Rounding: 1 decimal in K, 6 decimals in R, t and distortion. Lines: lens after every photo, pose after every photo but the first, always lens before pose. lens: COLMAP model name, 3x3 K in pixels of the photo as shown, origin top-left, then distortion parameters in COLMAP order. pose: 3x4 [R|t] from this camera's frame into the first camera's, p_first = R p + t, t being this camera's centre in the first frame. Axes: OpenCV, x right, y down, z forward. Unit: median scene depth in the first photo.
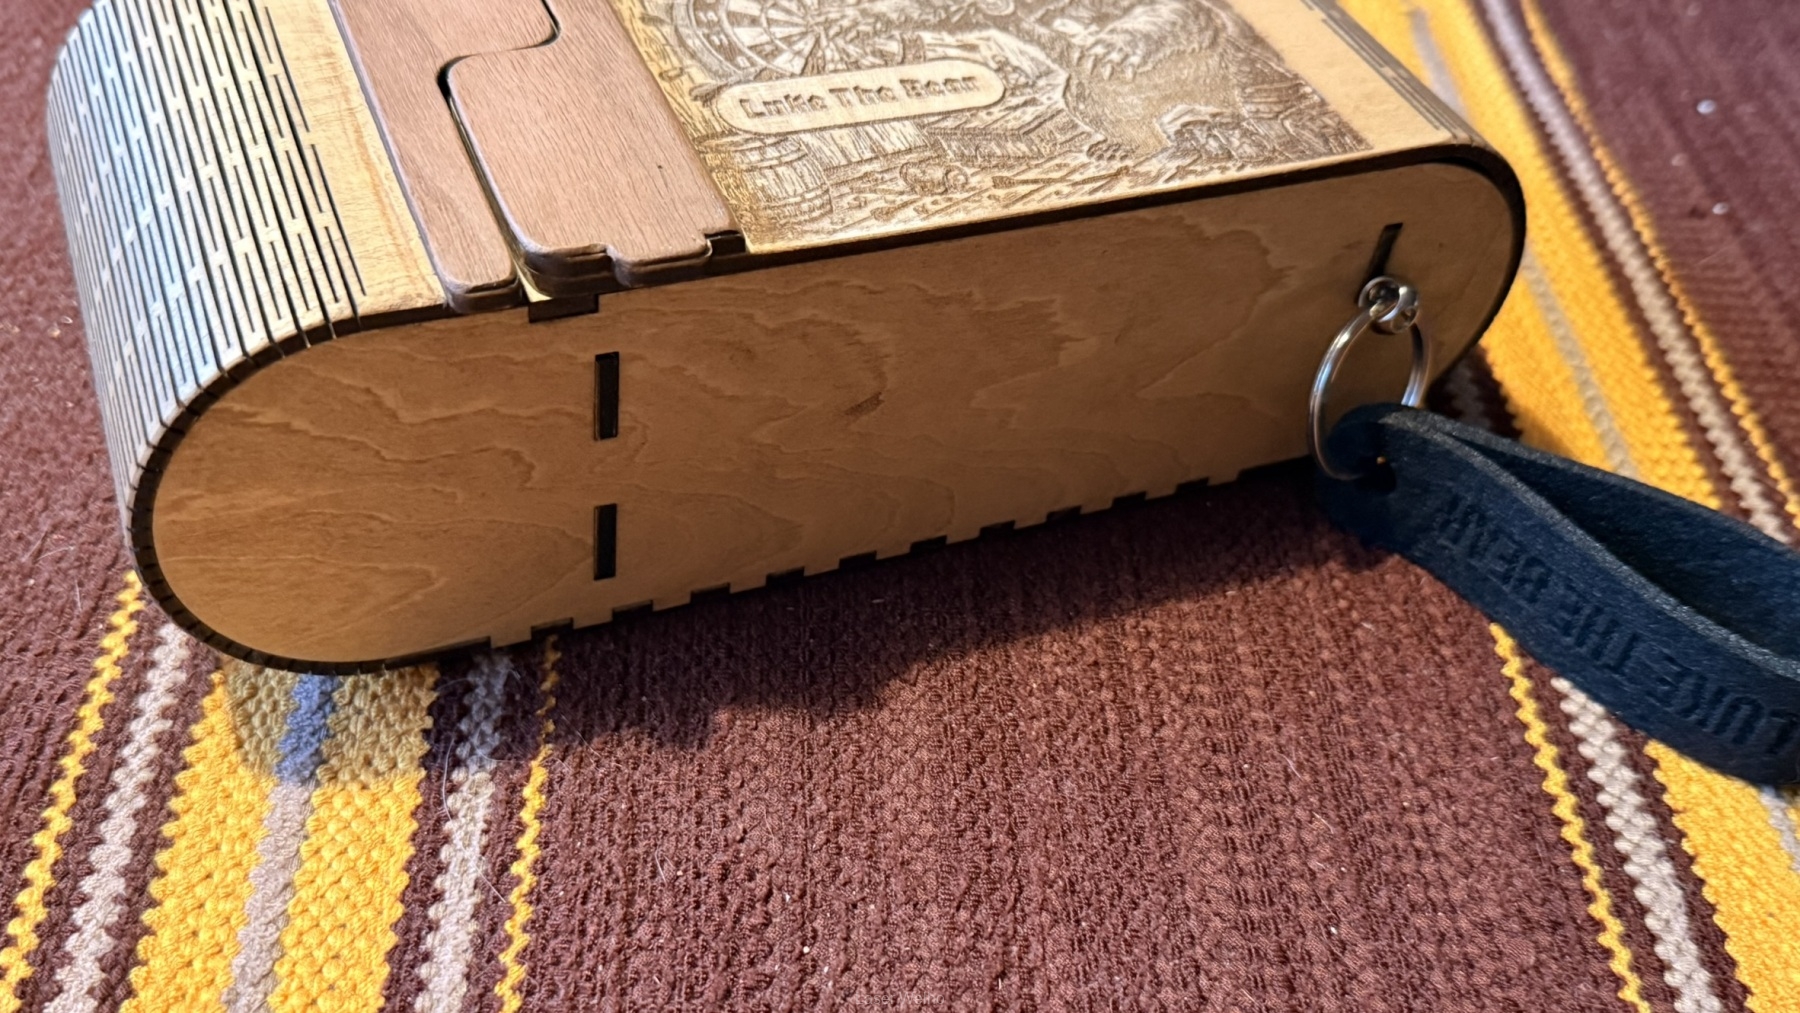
lens RADIAL K [[1771.6, 0, 911.0], [0, 1771.6, 511.2], [0, 0, 1]] dist [-0.068791, 0.000000]
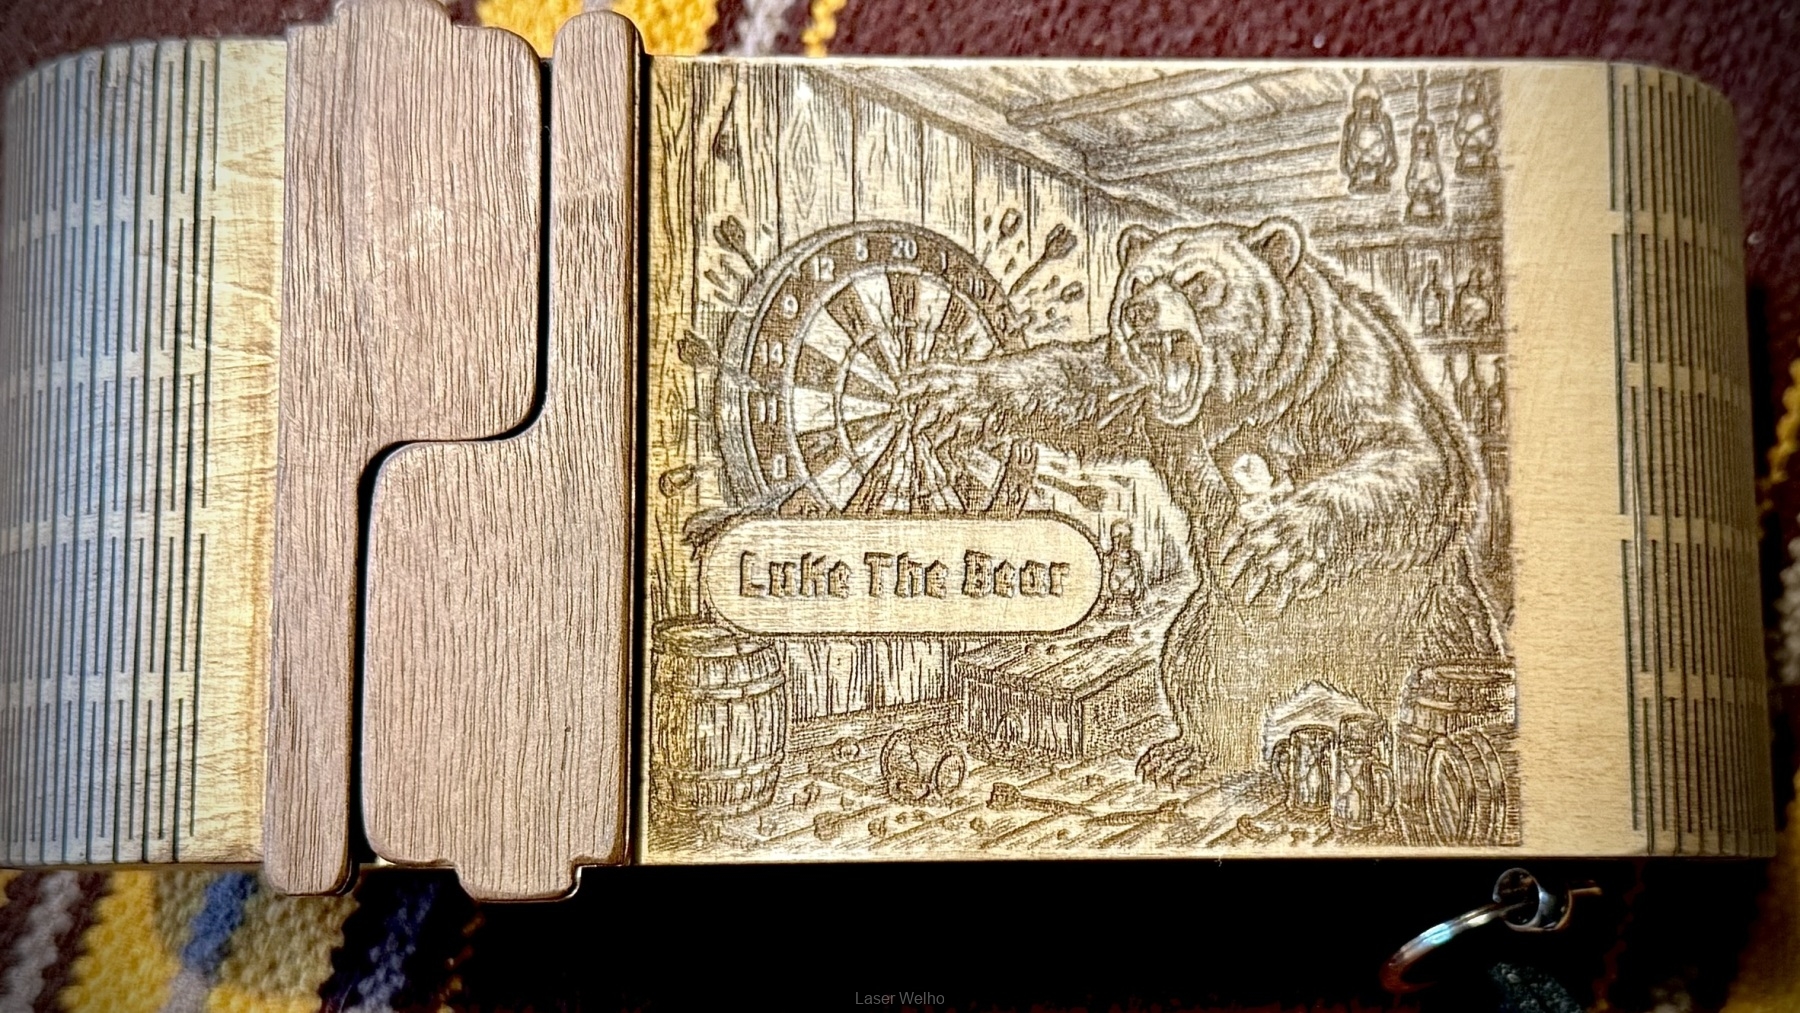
lens RADIAL K [[1314.1, 0, 882.5], [0, 1314.1, 506.4], [0, 0, 1]] dist [-0.034512, -0.006685]
pose [[0.915139, 0.387420, -0.111471, 0.016413], [-0.243341, 0.751310, 0.613449, -0.603282], [0.321411, -0.534266, 0.781828, 0.558308]]
